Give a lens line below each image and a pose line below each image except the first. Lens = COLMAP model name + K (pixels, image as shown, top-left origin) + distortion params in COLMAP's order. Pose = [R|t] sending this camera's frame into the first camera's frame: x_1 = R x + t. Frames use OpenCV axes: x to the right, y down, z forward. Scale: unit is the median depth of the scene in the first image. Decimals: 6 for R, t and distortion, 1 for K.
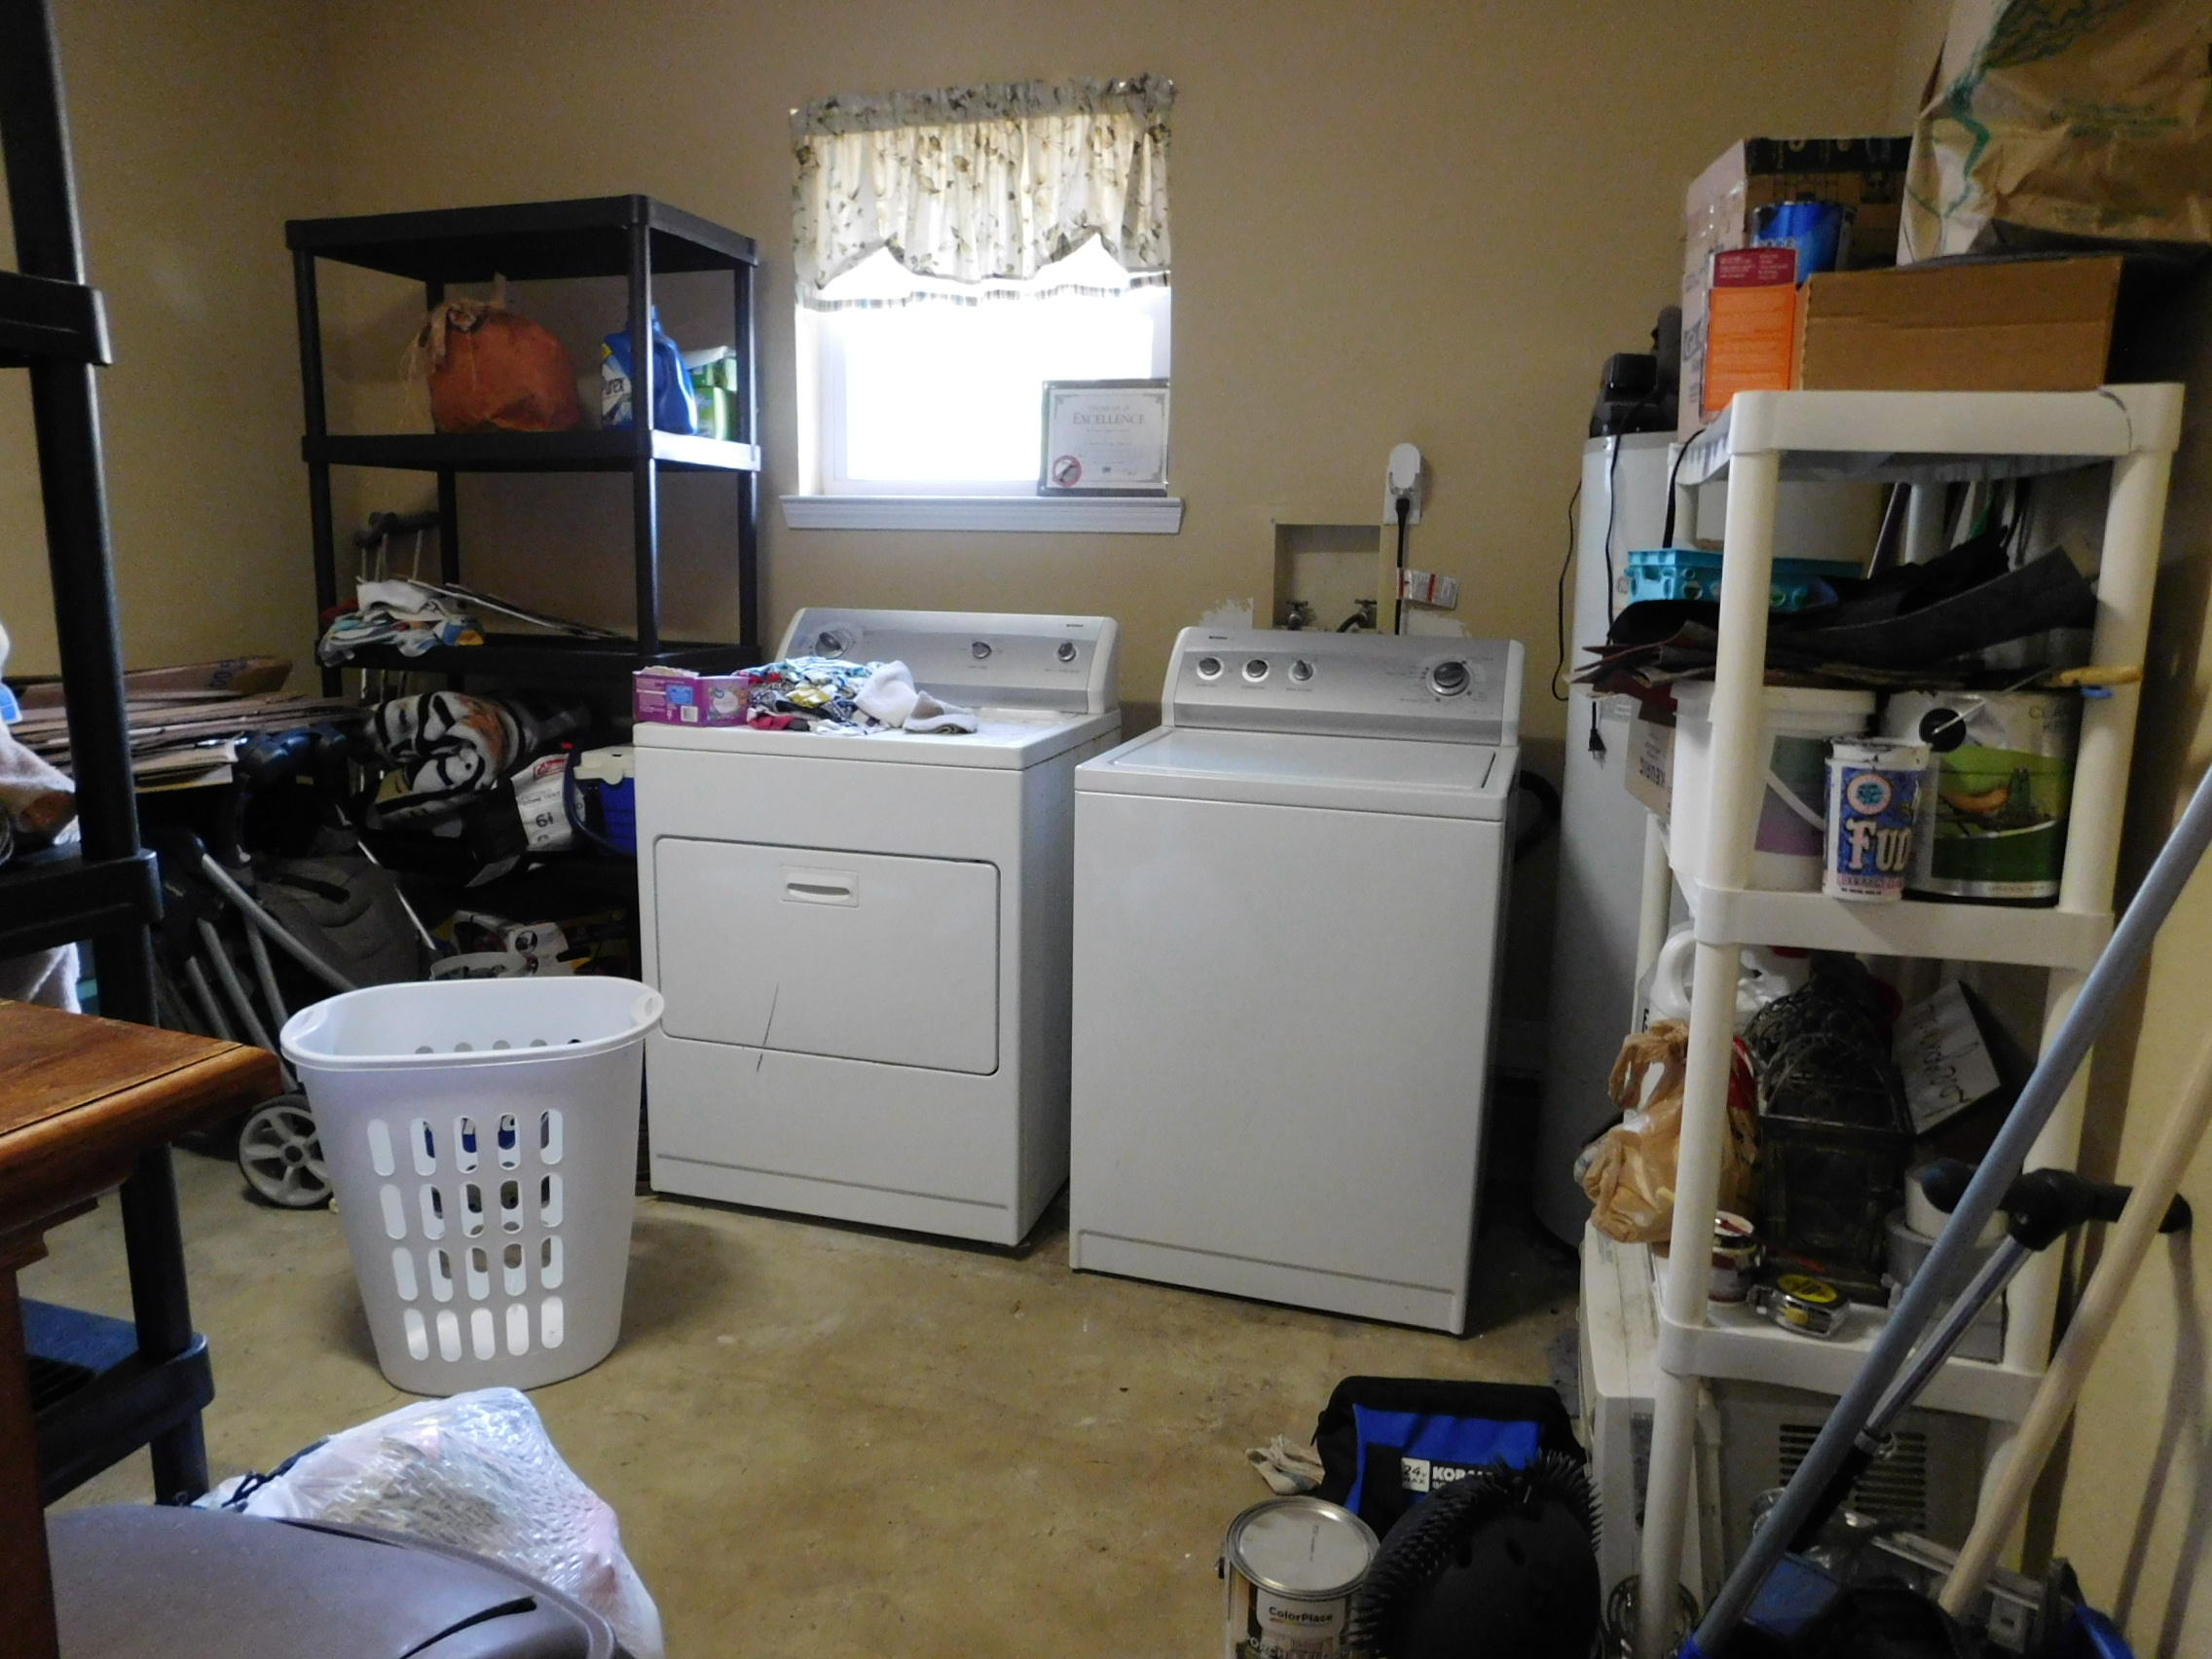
lens RADIAL K [[1458.1, 0, 1116.4], [0, 1458.1, 833.2], [0, 0, 1]] dist [-0.086713, 0.072330]
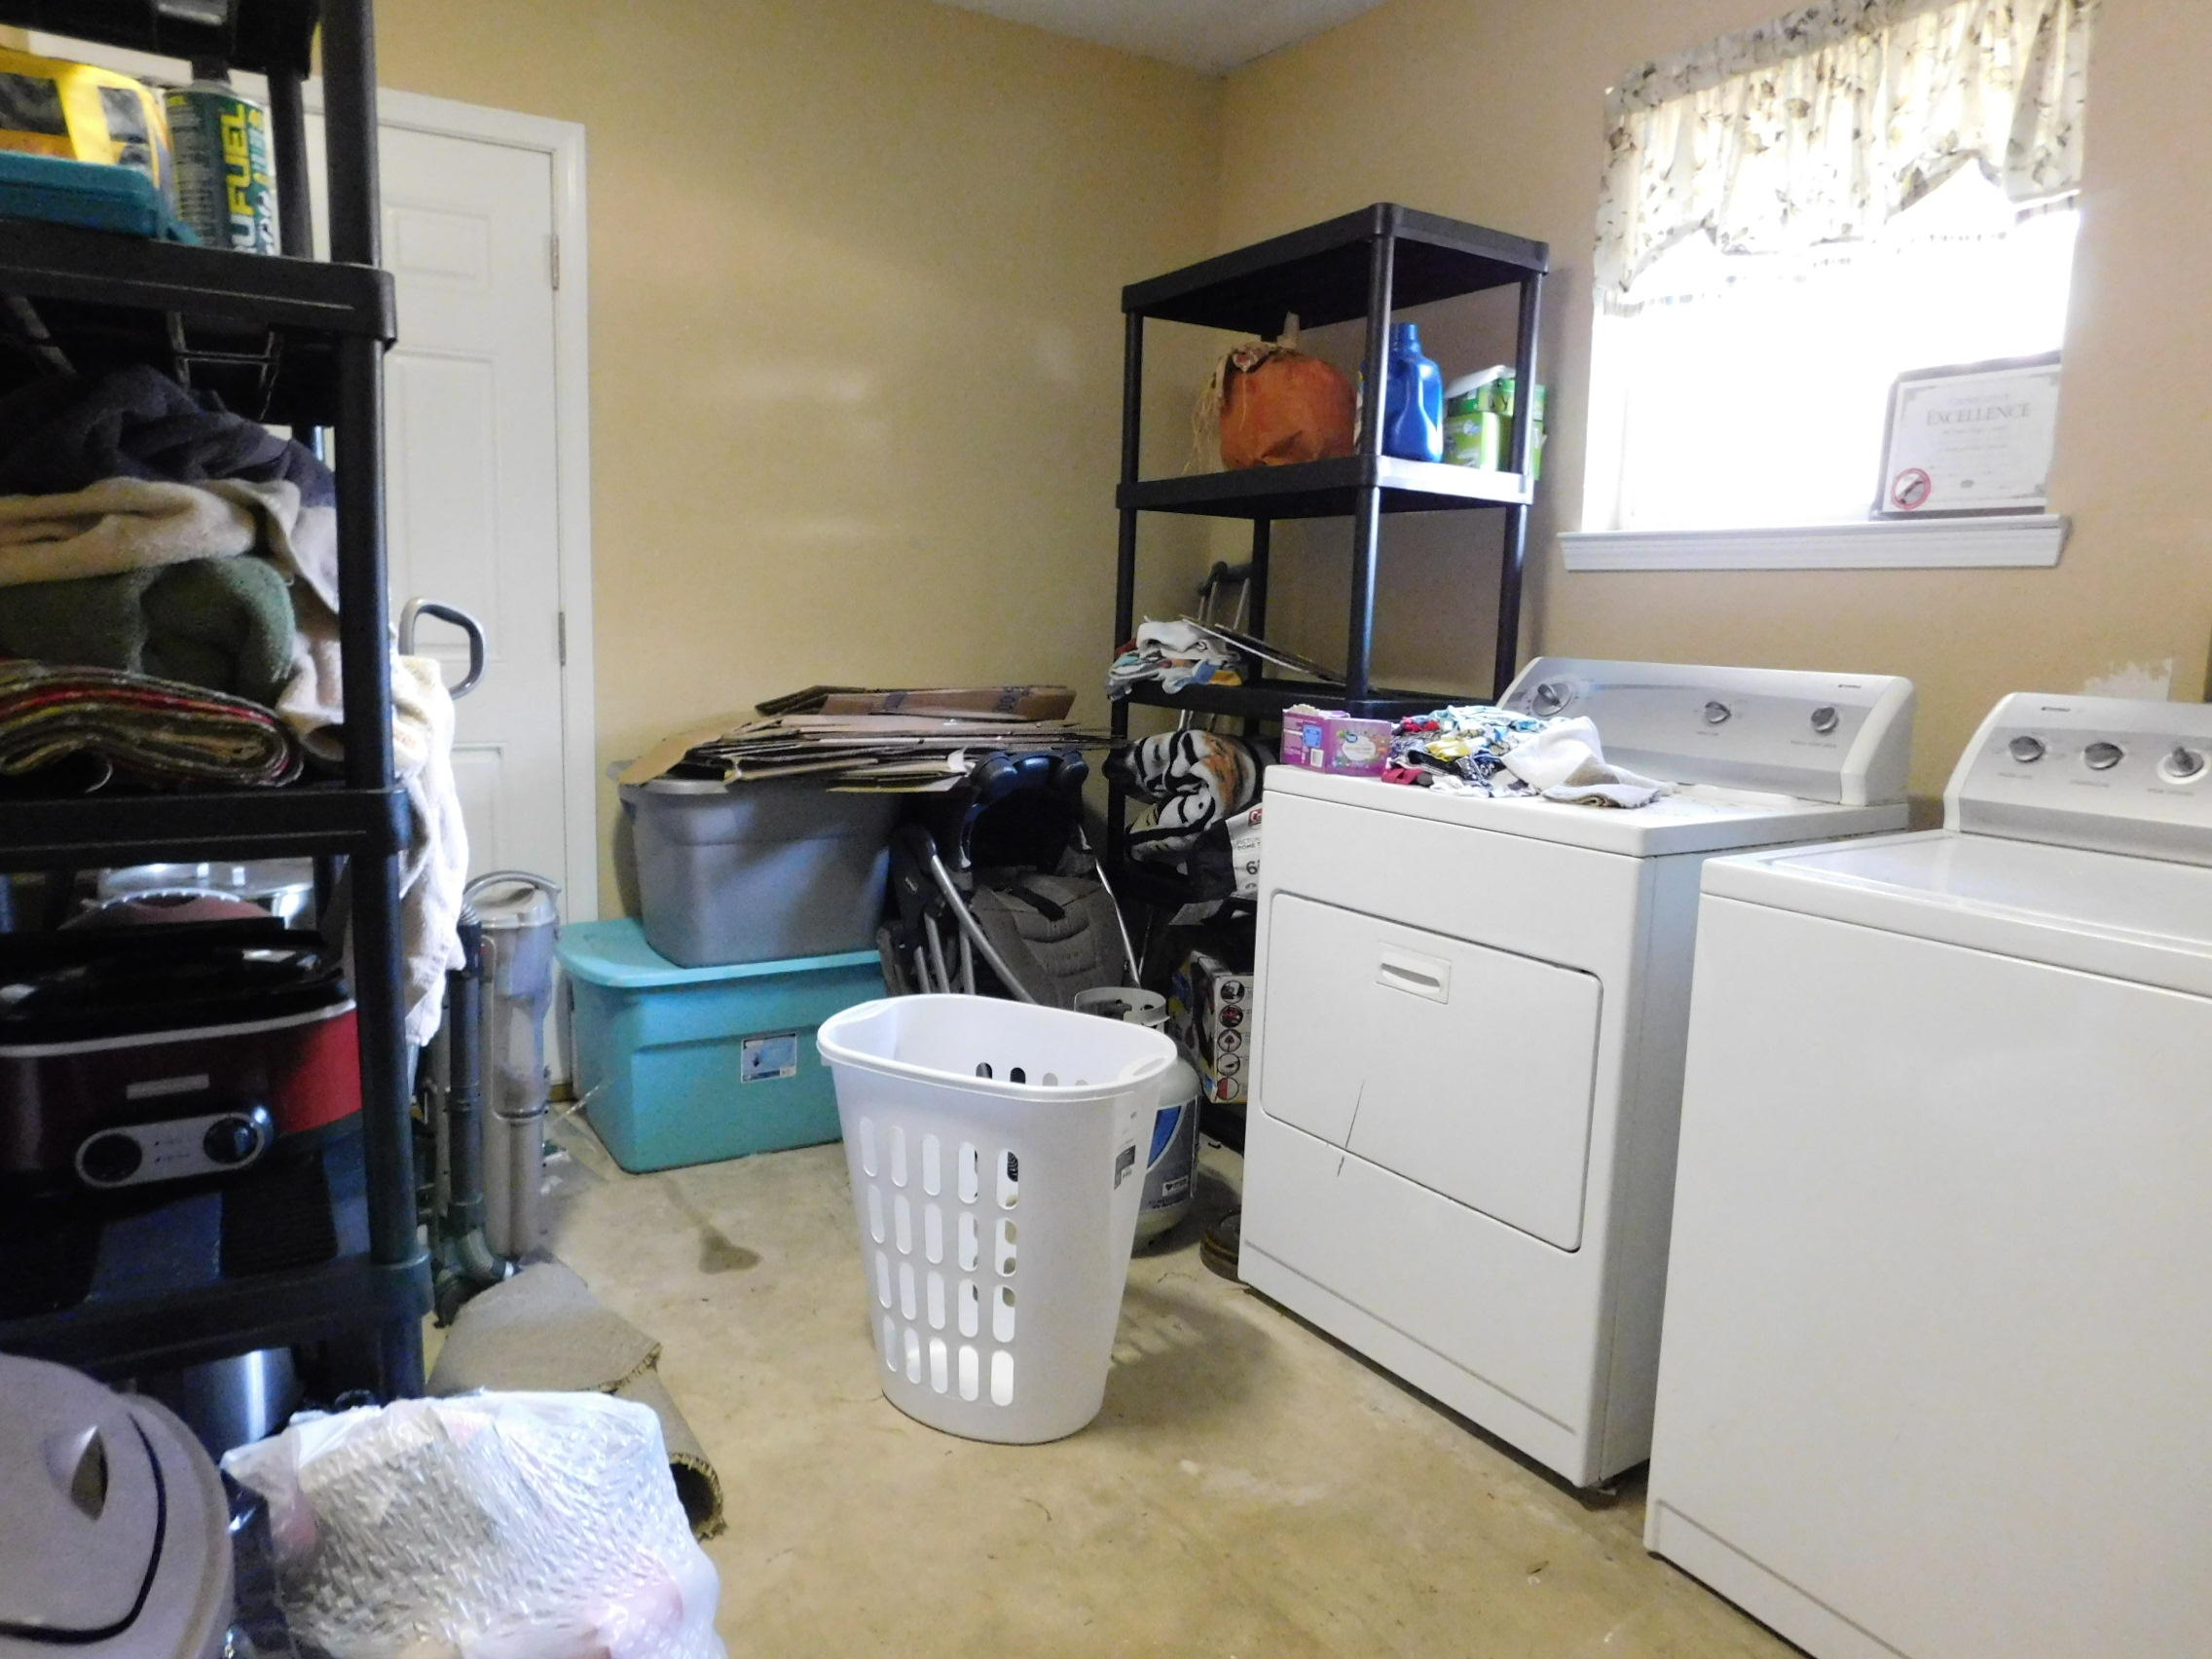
lens RADIAL K [[1469.3, 0, 1106.0], [0, 1469.3, 829.5], [0, 0, 1]] dist [-0.068272, 0.058839]
pose [[0.751470, 0.097485, -0.652526, 0.165022], [-0.141614, 0.989805, -0.015213, -0.005535], [0.644390, 0.103839, 0.757614, 0.194110]]
